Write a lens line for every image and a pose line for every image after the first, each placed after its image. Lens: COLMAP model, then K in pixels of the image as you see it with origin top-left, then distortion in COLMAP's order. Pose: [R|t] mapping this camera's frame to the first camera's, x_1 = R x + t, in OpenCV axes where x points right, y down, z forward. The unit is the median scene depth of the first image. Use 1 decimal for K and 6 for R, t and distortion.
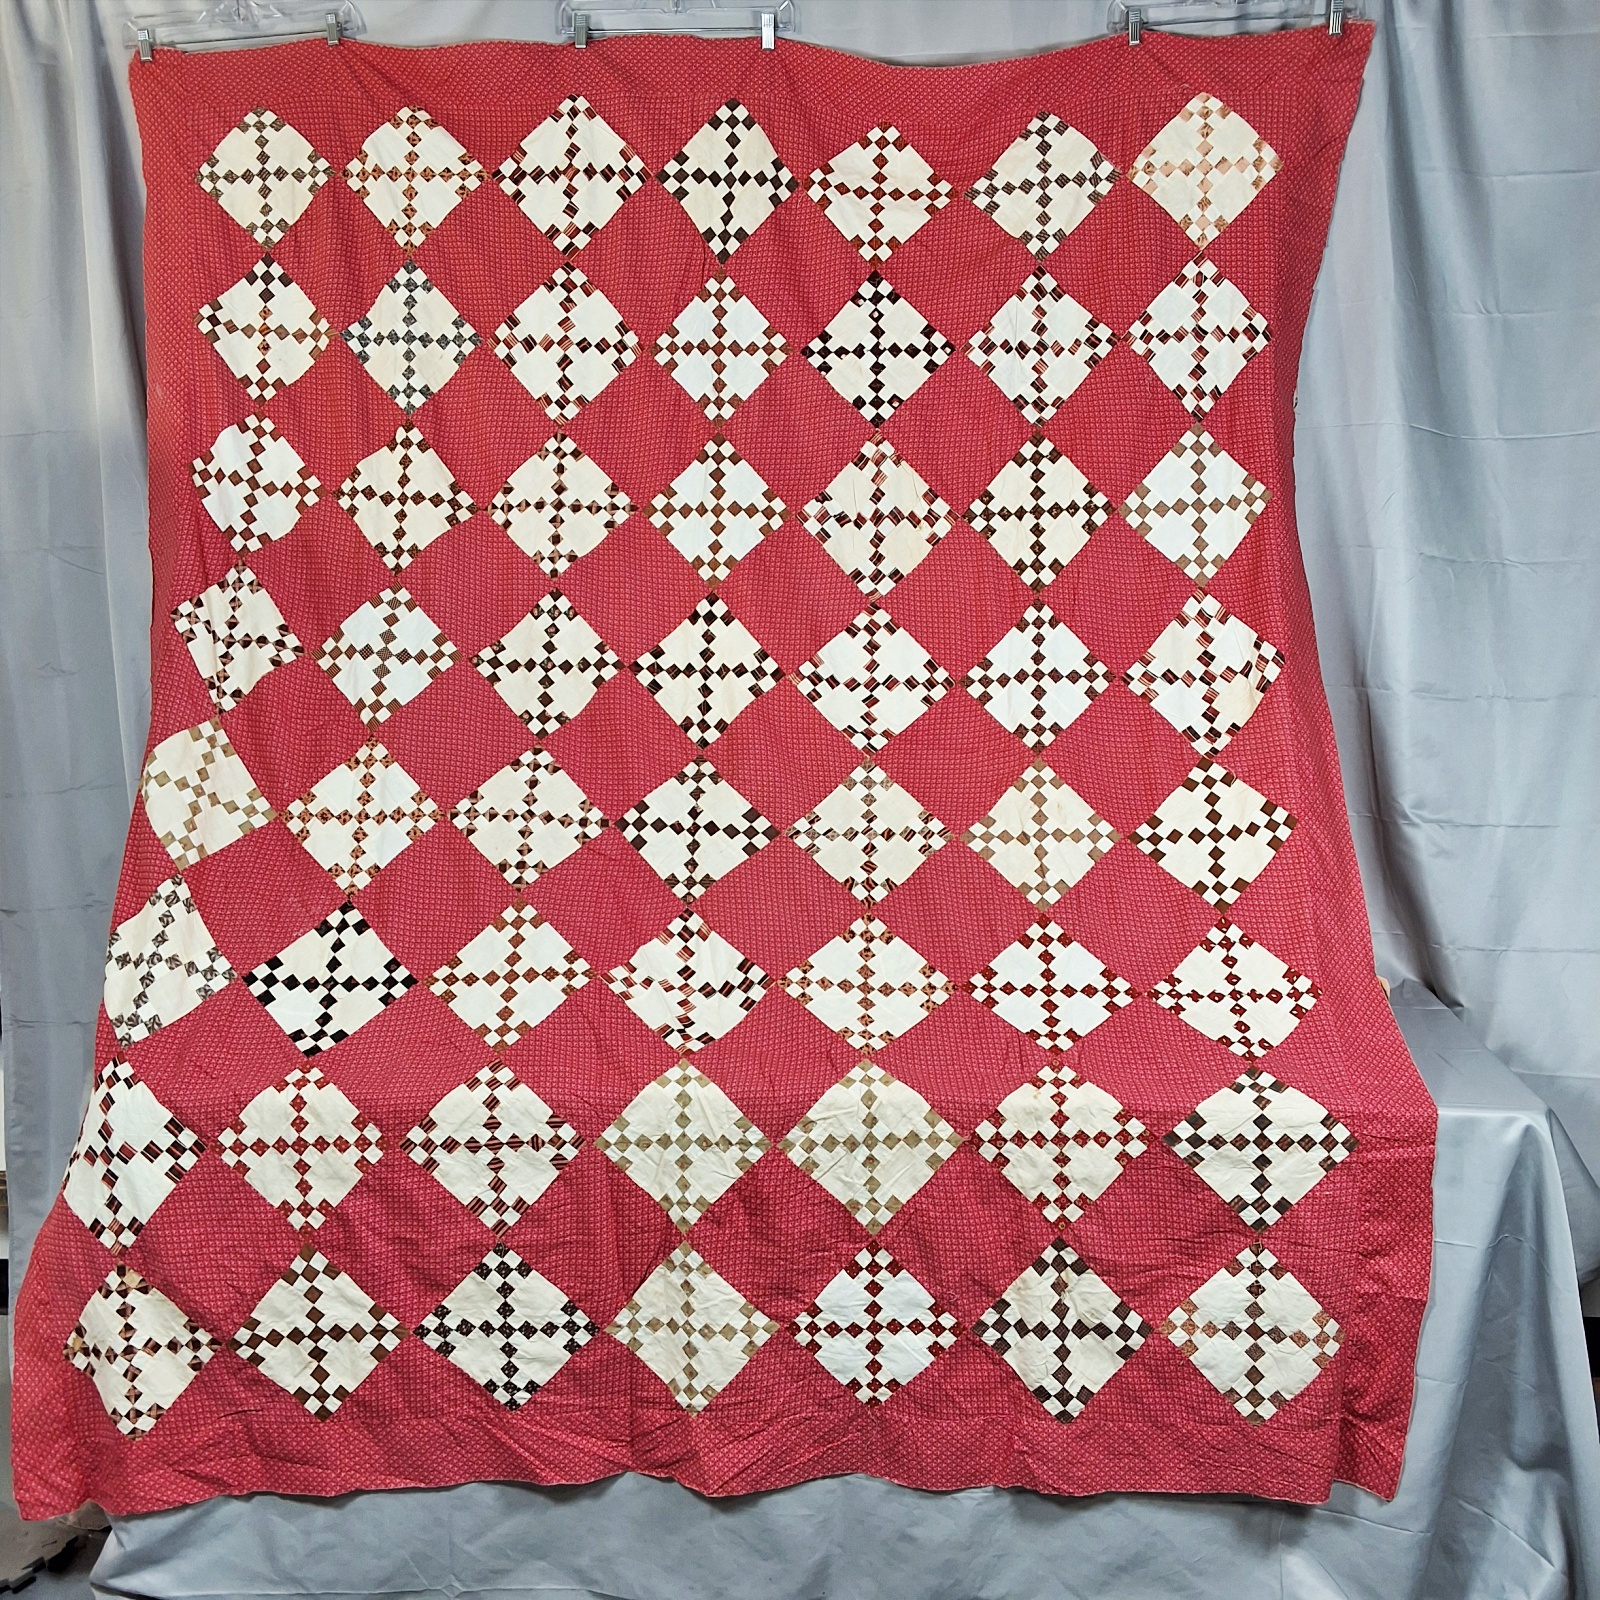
lens RADIAL K [[1696.2, 0, 817.7], [0, 1696.2, 798.2], [0, 0, 1]] dist [0.158947, -0.263573]
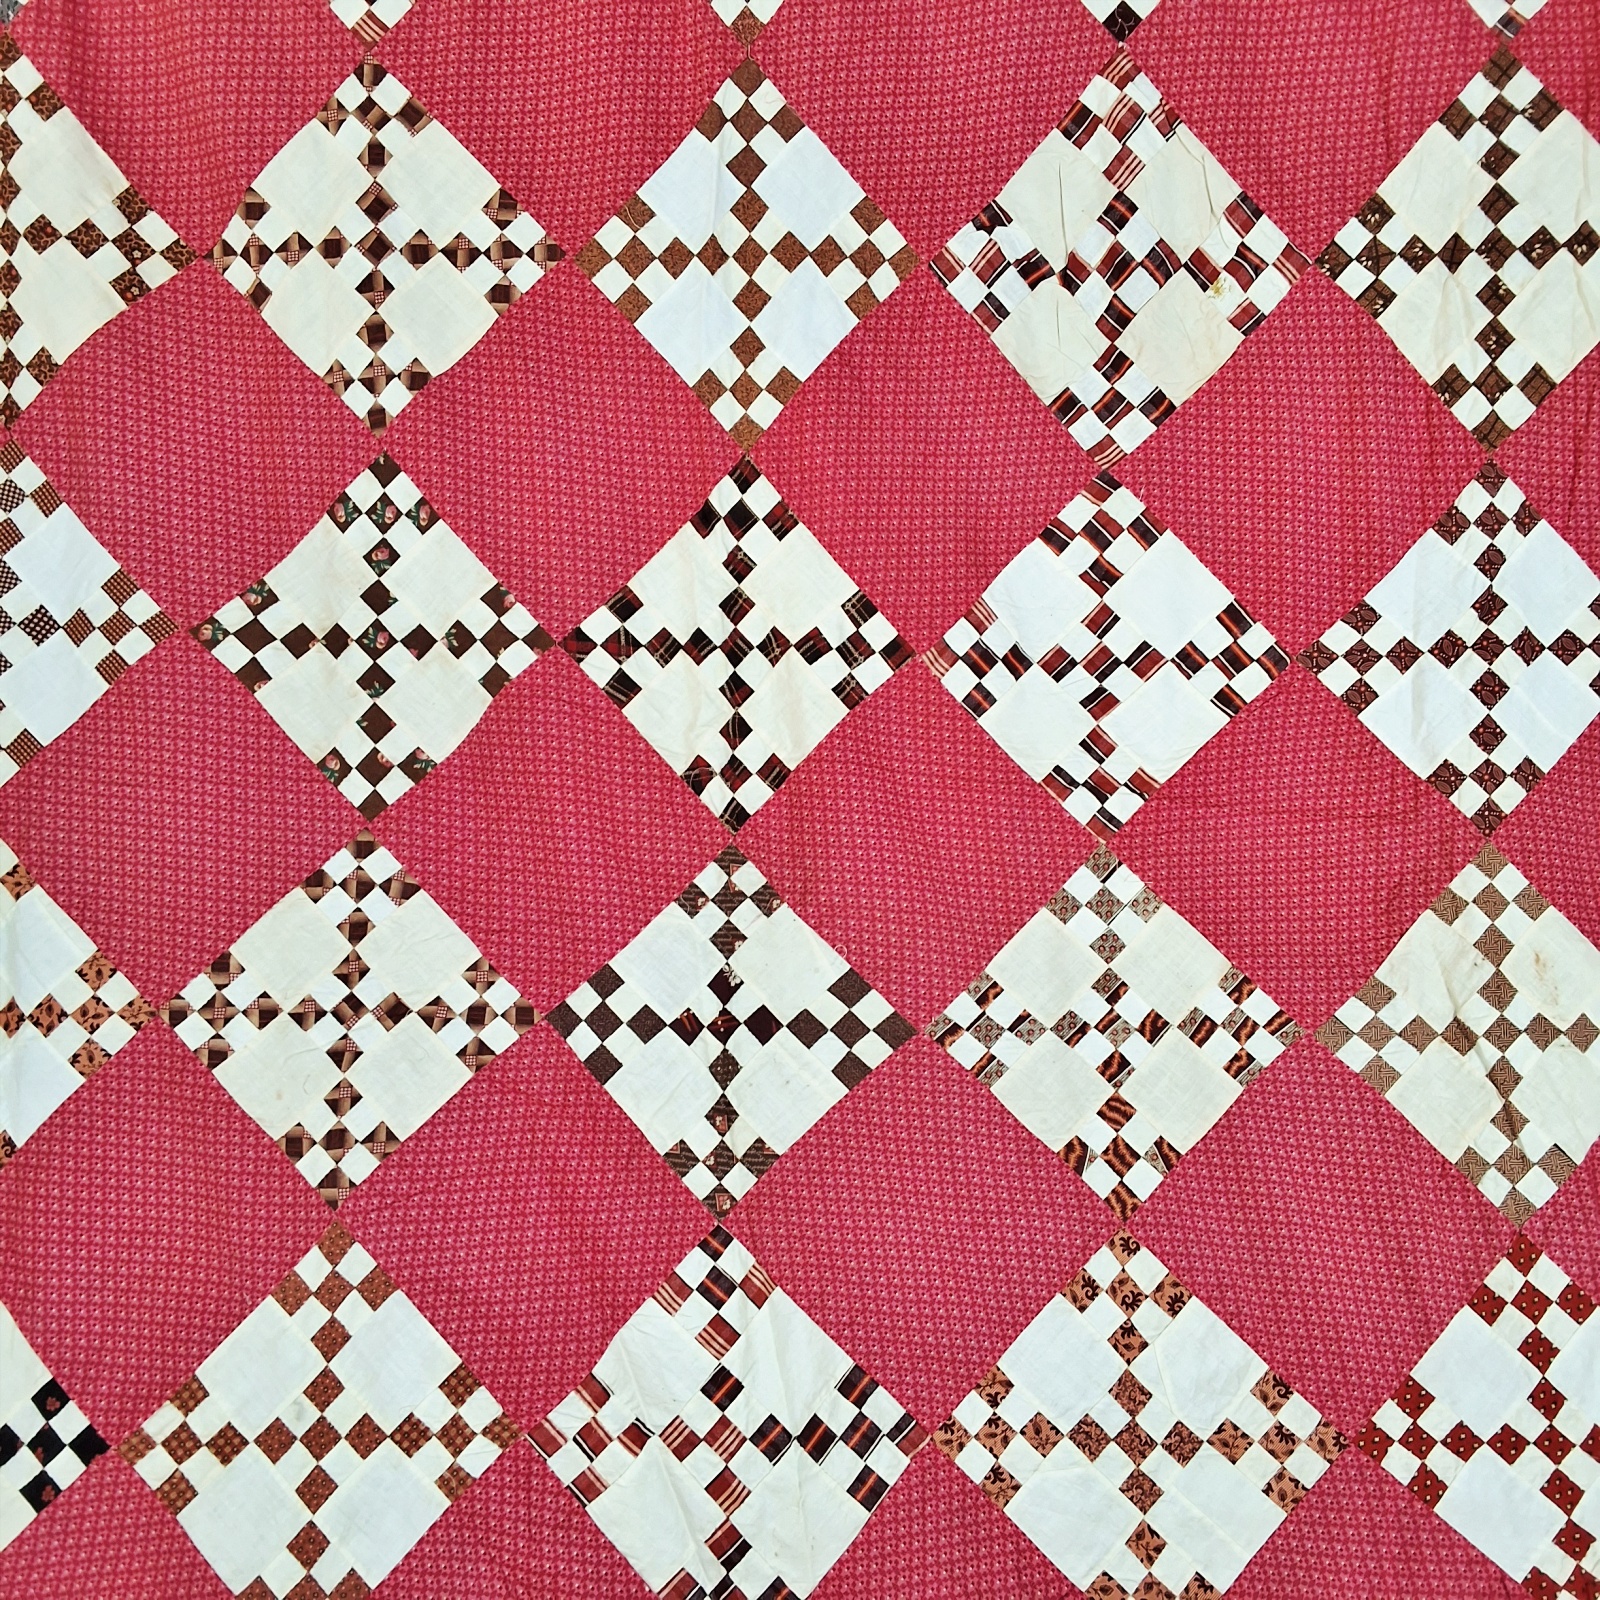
lens RADIAL K [[1696.2, 0, 817.7], [0, 1696.2, 798.2], [0, 0, 1]] dist [0.158947, -0.263573]
pose [[0.999565, -0.018482, 0.022978, -0.055518], [0.012315, 0.969644, 0.244211, -0.145544], [-0.026794, -0.243822, 0.969450, 0.558588]]
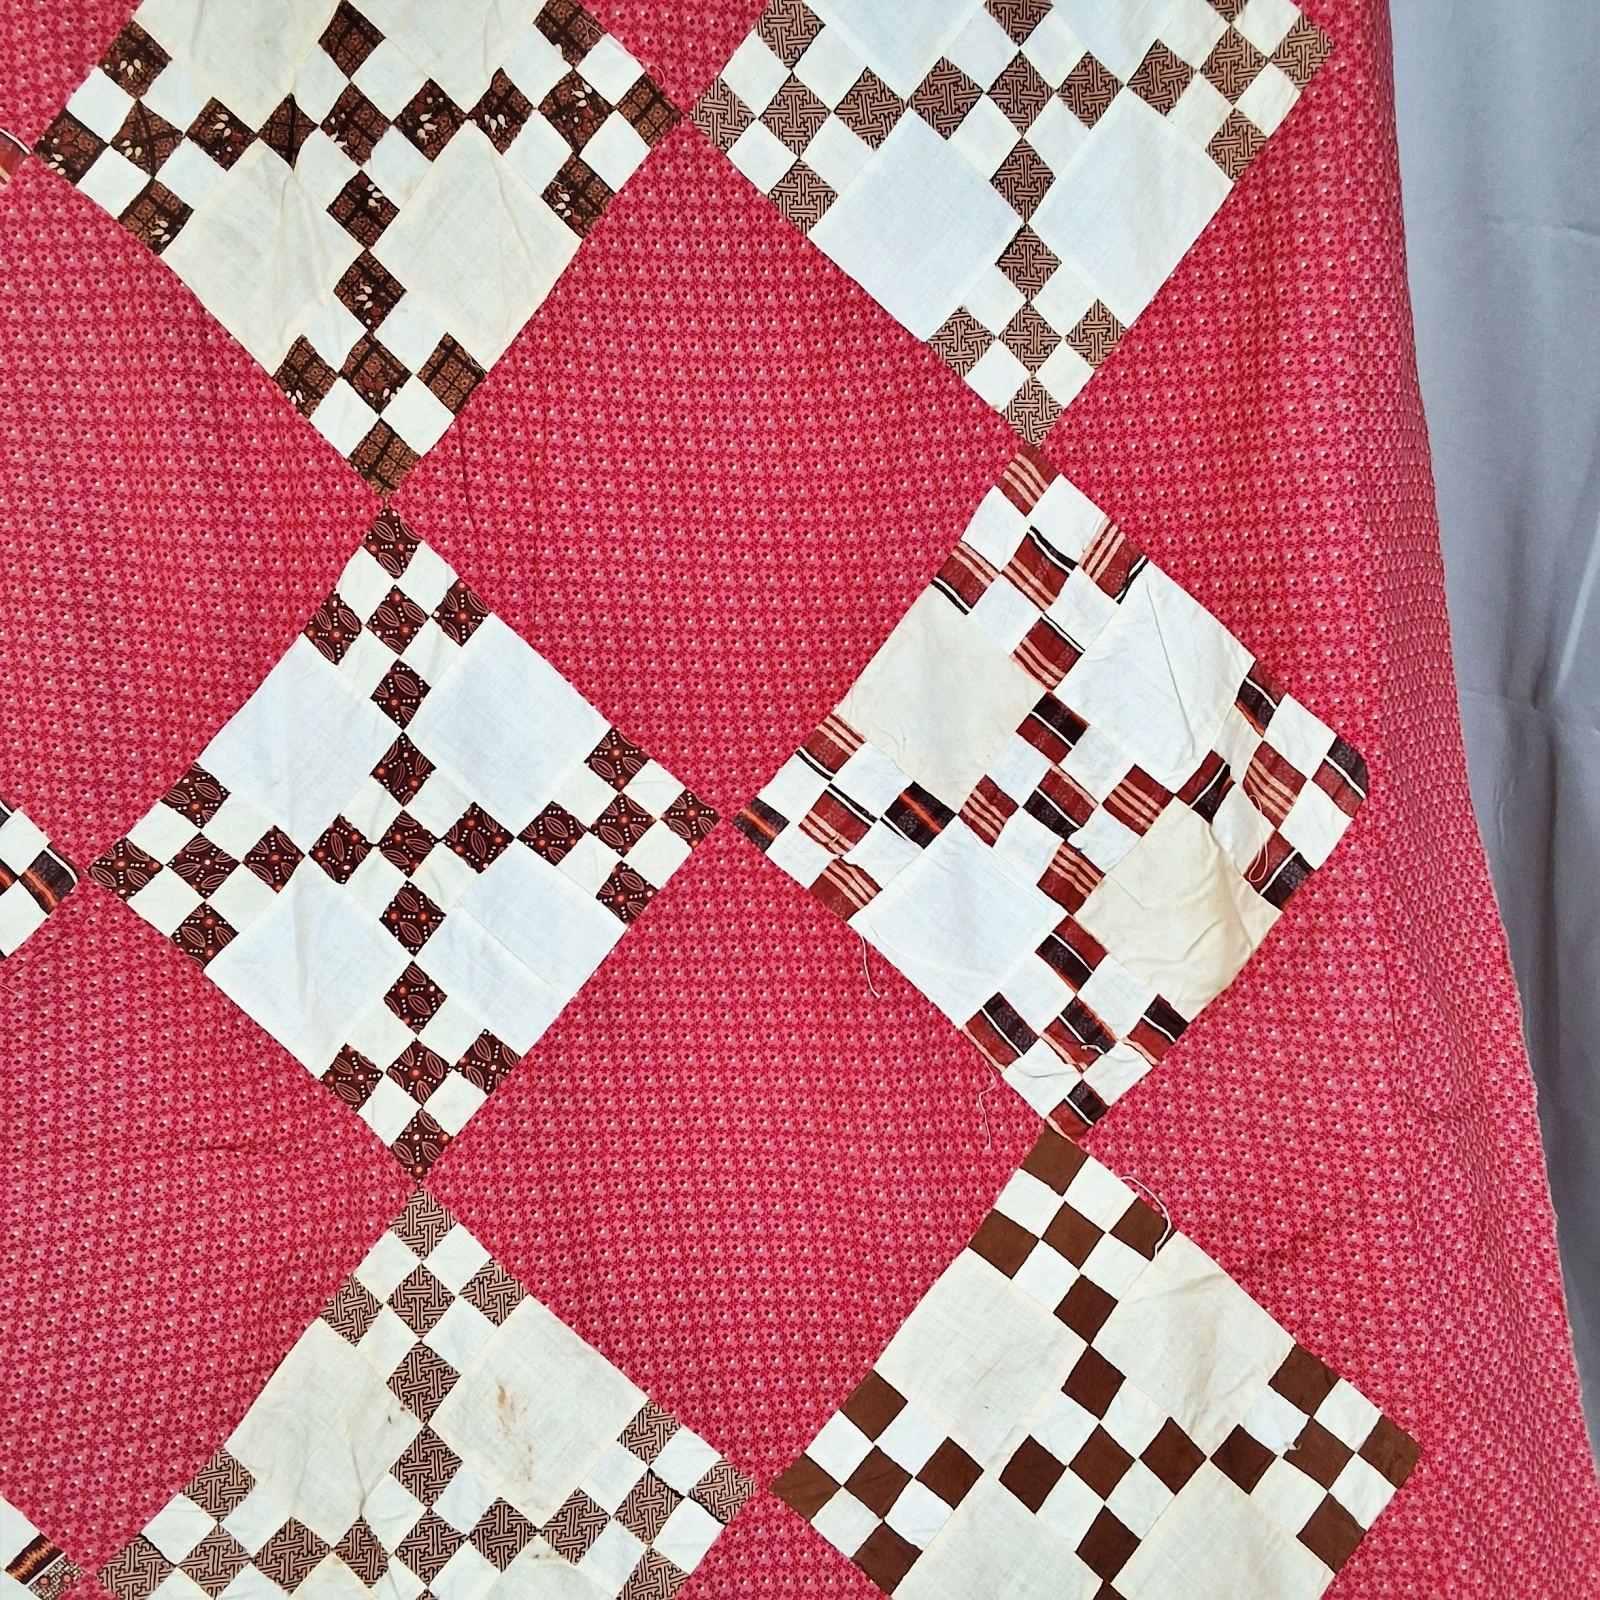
lens RADIAL K [[1696.2, 0, 817.7], [0, 1696.2, 798.2], [0, 0, 1]] dist [0.158947, -0.263573]
pose [[0.989937, -0.075385, 0.119760, 0.159227], [0.037805, 0.956419, 0.289540, -0.148690], [-0.136368, -0.282099, 0.949644, 0.753041]]
